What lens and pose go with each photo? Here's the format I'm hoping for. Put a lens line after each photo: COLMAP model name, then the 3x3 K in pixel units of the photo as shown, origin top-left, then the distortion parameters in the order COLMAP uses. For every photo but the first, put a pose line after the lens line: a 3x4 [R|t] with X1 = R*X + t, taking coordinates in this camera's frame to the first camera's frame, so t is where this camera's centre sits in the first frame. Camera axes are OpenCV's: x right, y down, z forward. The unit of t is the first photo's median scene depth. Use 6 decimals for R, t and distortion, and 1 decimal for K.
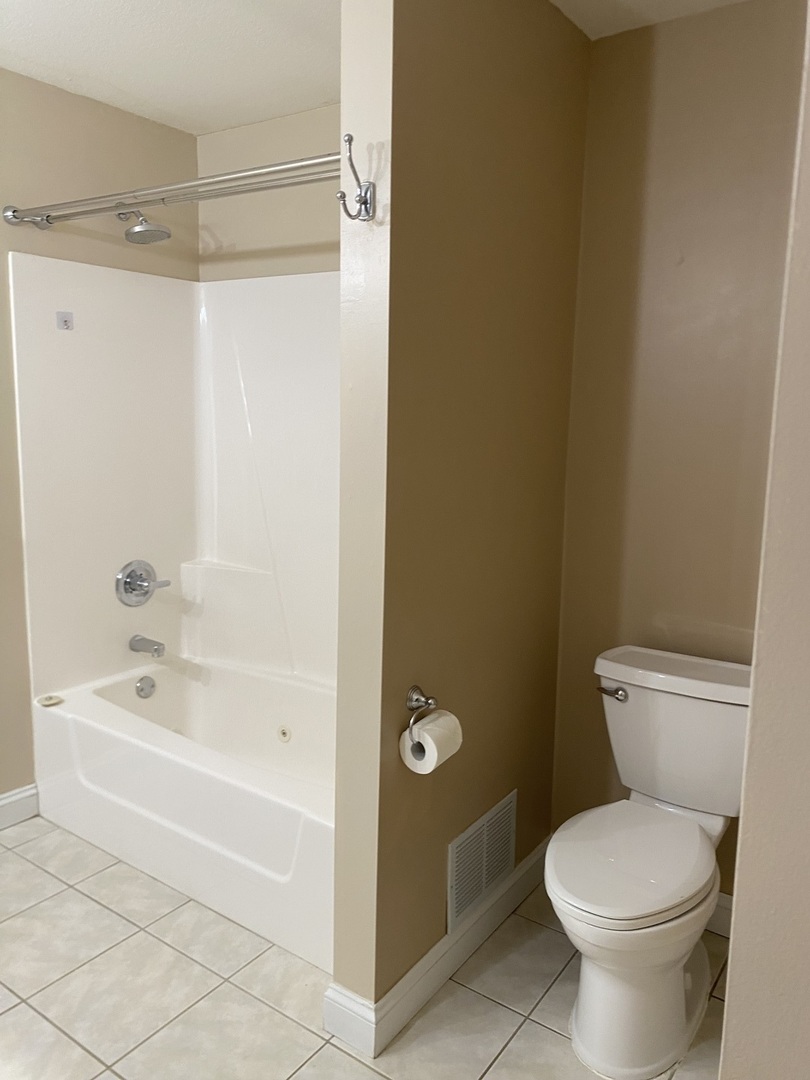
lens RADIAL K [[814.2, 0, 423.8], [0, 814.2, 525.5], [0, 0, 1]] dist [0.030247, -0.032918]
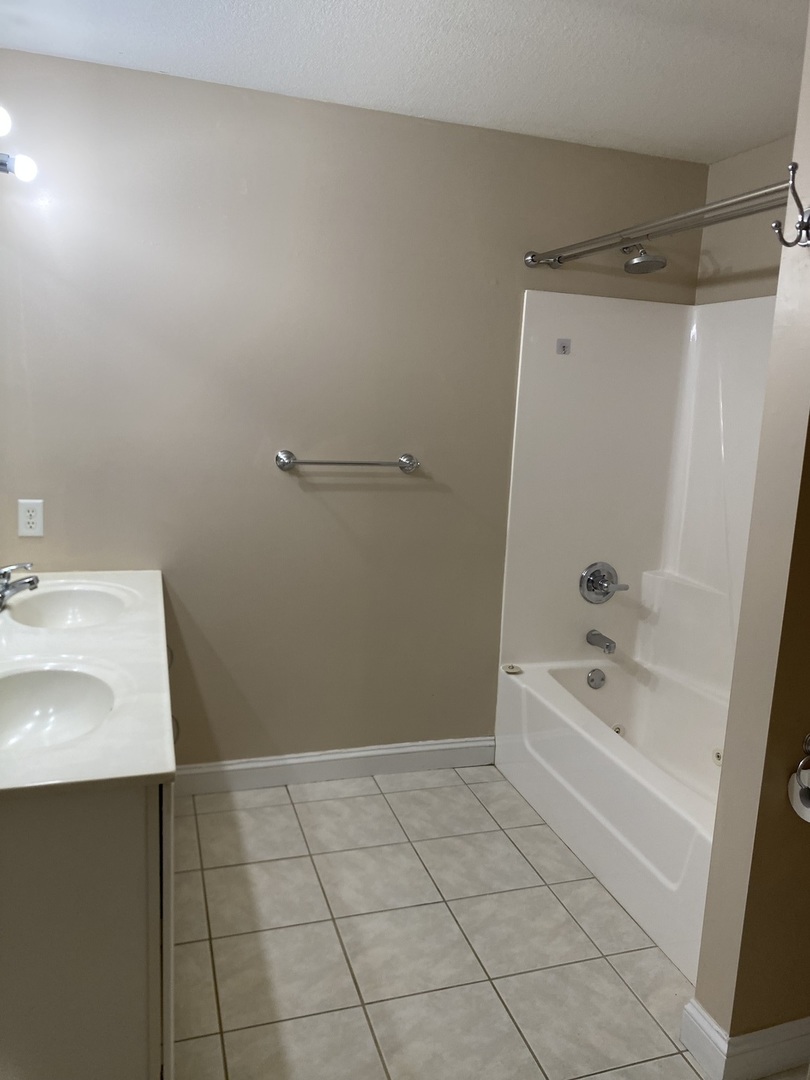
lens RADIAL K [[814.2, 0, 423.8], [0, 814.2, 525.5], [0, 0, 1]] dist [0.030247, -0.032918]
pose [[0.803673, 0.113741, -0.584099, 0.098220], [-0.123461, 0.992076, 0.023314, -0.002345], [0.582122, 0.053376, 0.811347, -0.030362]]
